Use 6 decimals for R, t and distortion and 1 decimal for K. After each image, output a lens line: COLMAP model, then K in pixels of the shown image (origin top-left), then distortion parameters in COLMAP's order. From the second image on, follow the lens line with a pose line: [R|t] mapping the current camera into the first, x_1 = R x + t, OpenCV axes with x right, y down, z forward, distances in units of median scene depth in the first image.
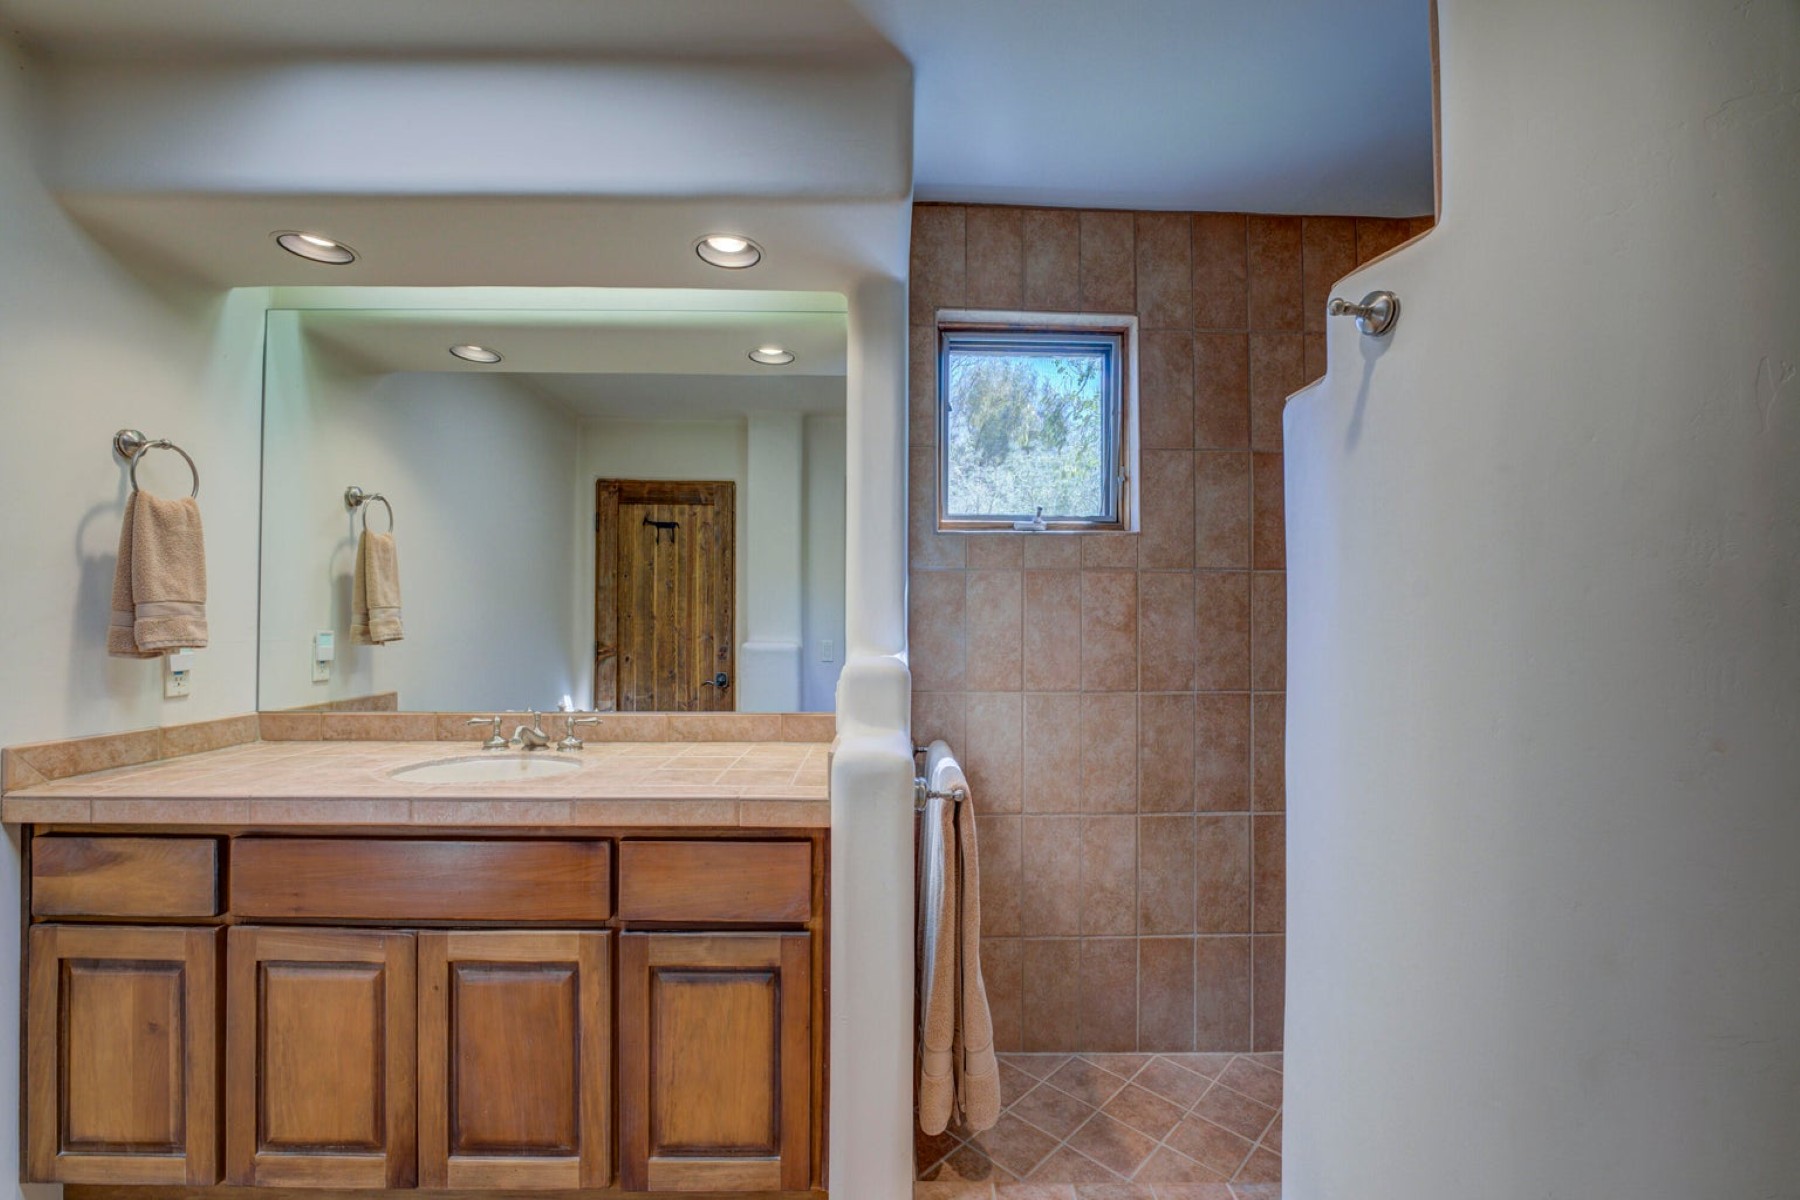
lens RADIAL K [[732.4, 0, 901.2], [0, 732.4, 598.5], [0, 0, 1]] dist [-0.023683, 0.001265]
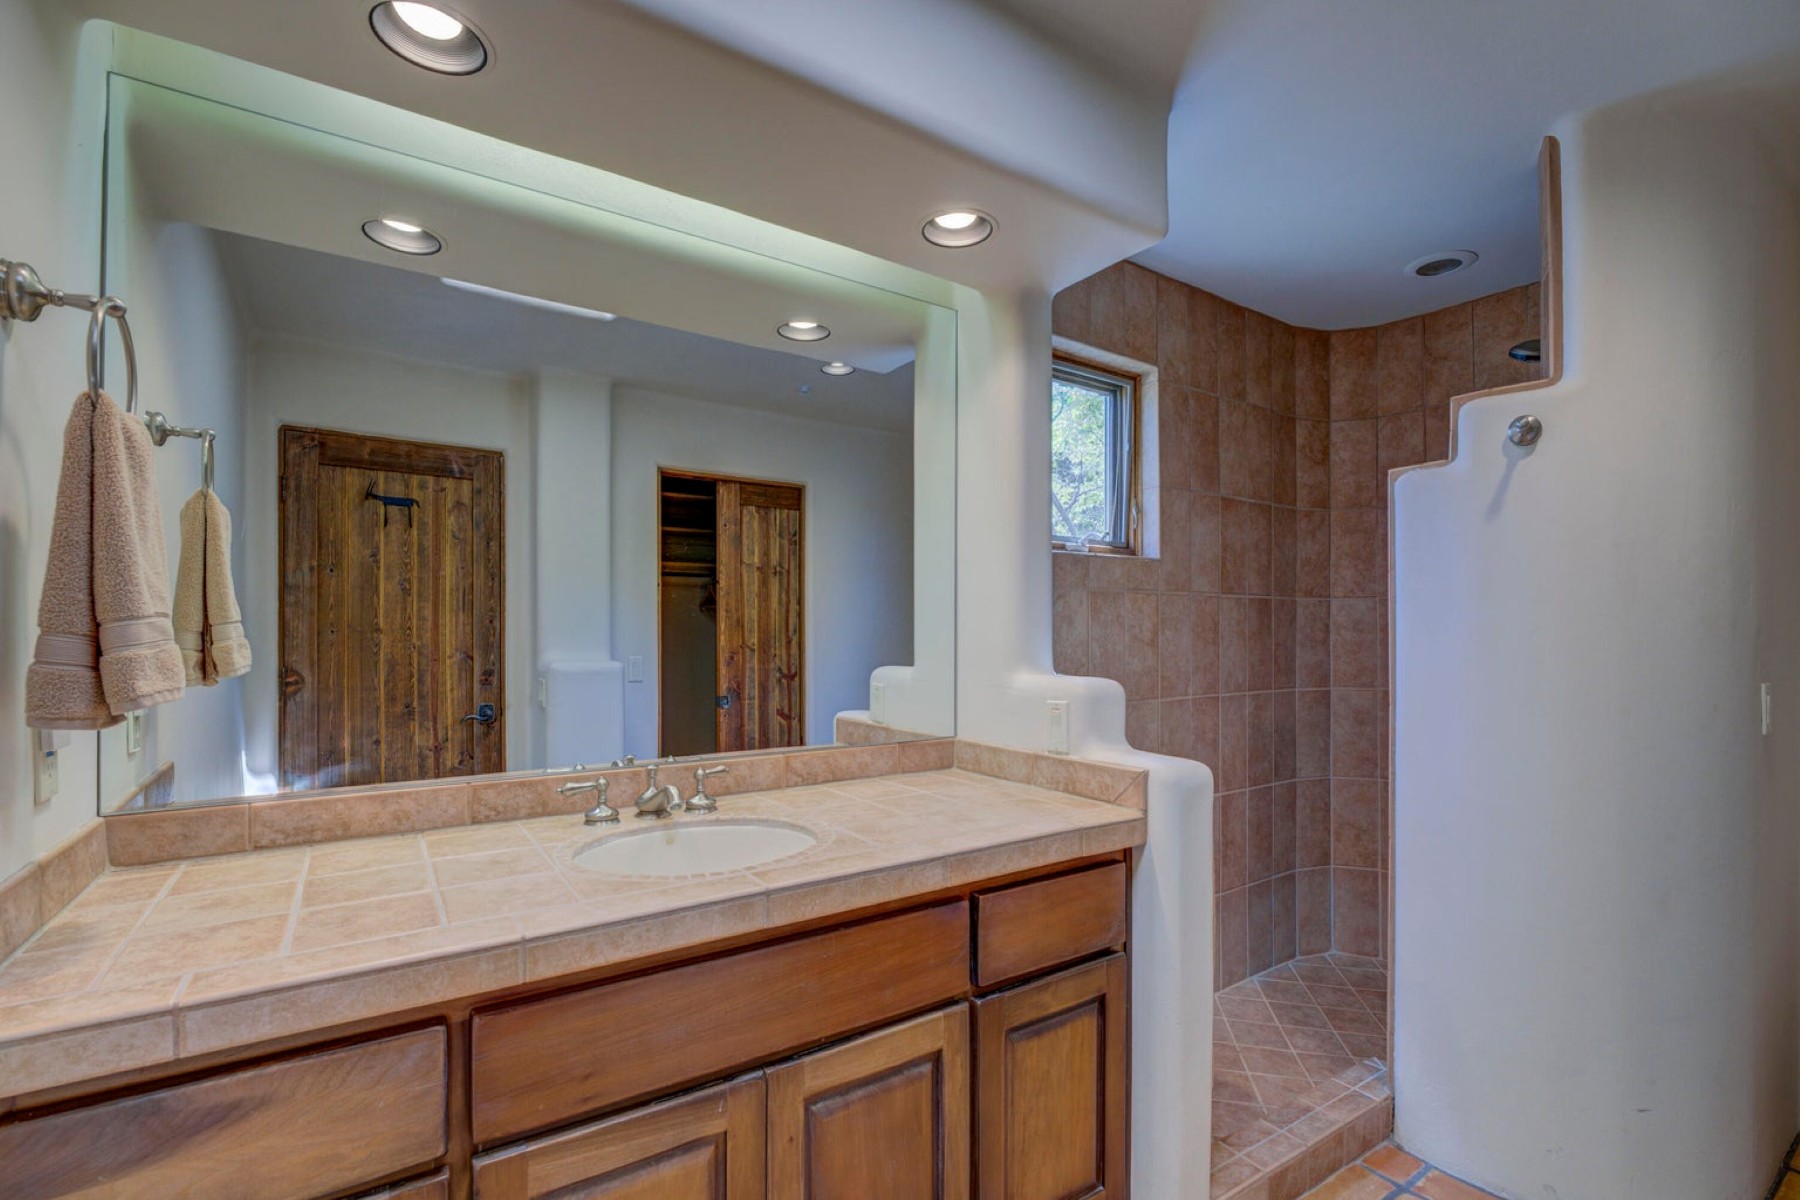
lens RADIAL K [[788.2, 0, 902.3], [0, 788.2, 616.3], [0, 0, 1]] dist [-0.012178, -0.001499]
pose [[0.844366, 0.007313, 0.535717, -0.667033], [-0.015419, 0.999824, 0.010654, -0.008172], [-0.535545, -0.017256, 0.844330, 0.176479]]
